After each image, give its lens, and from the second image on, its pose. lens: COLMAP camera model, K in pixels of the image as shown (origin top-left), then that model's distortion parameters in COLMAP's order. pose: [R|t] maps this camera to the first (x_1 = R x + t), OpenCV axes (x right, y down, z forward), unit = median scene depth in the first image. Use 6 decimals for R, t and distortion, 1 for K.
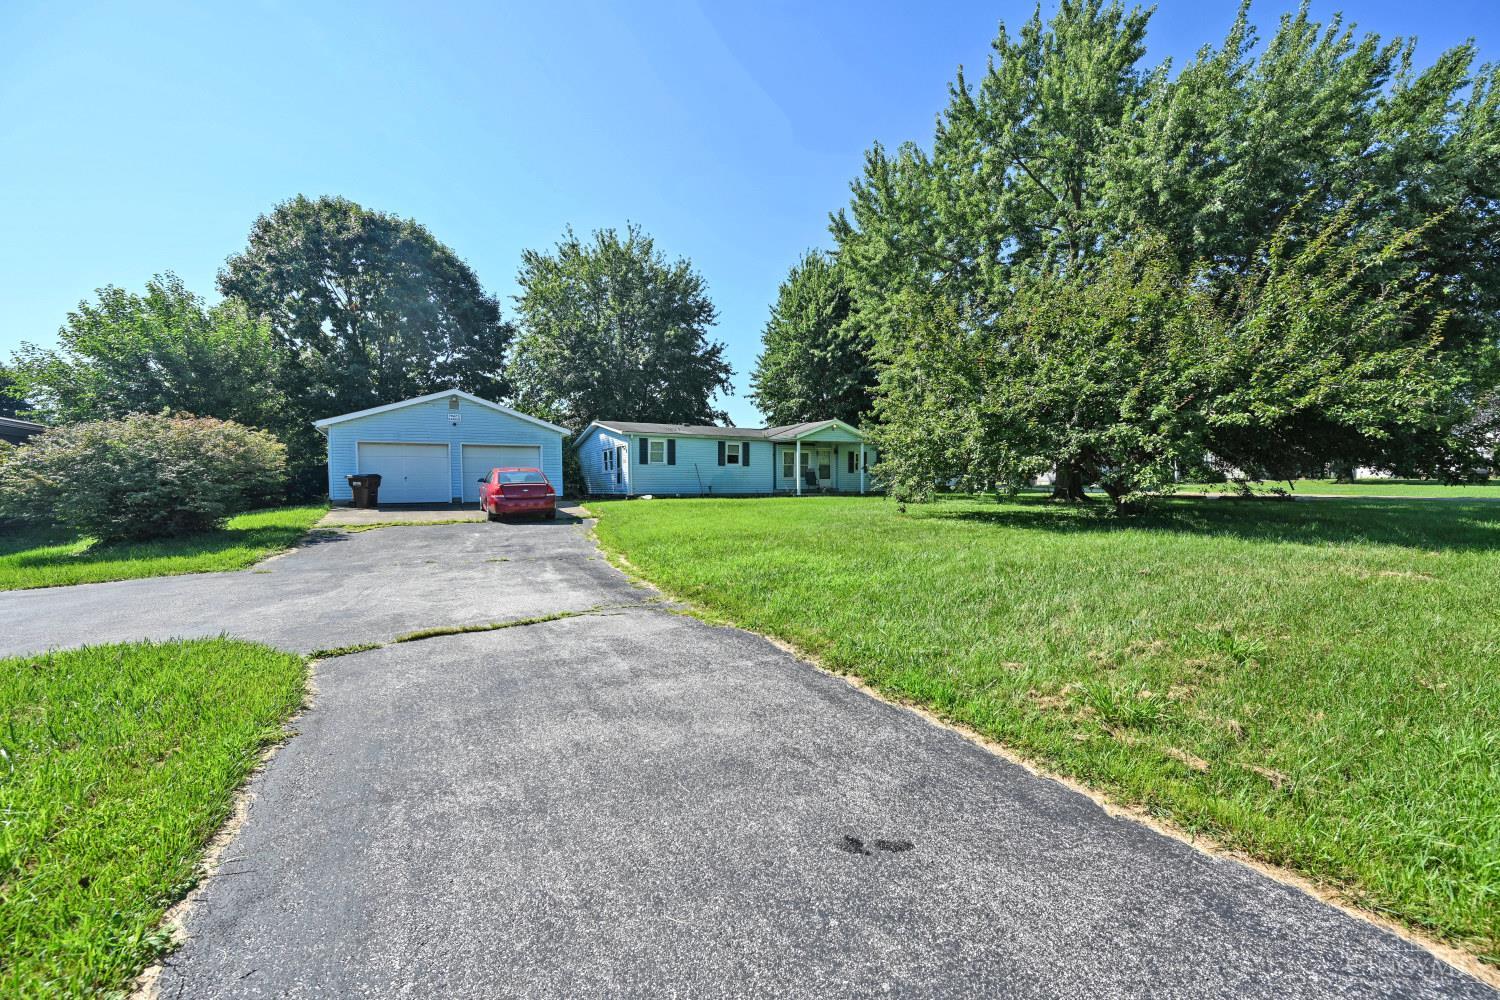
lens RADIAL K [[592.9, 0, 746.8], [0, 592.9, 500.5], [0, 0, 1]] dist [-0.000819, -0.000037]
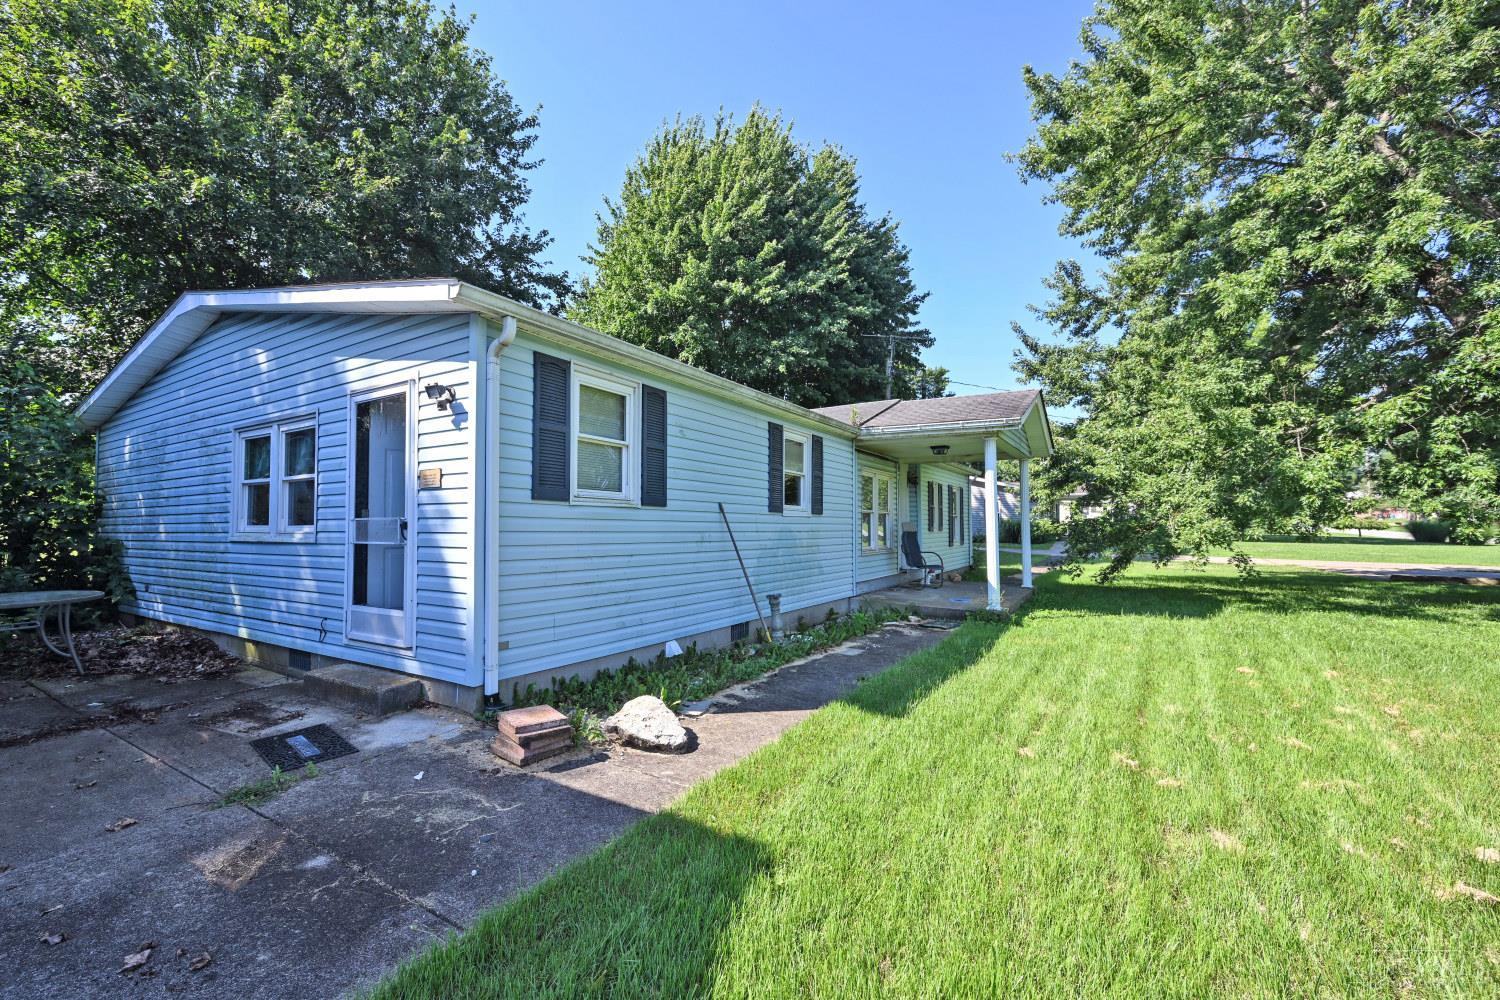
lens RADIAL K [[622.9, 0, 702.5], [0, 622.9, 507.6], [0, 0, 1]] dist [-0.000787, -0.000100]
pose [[0.894920, 0.015322, 0.445963, -0.193711], [0.004378, 0.999061, -0.043112, -0.046750], [-0.446204, 0.040534, 0.894013, 0.725099]]
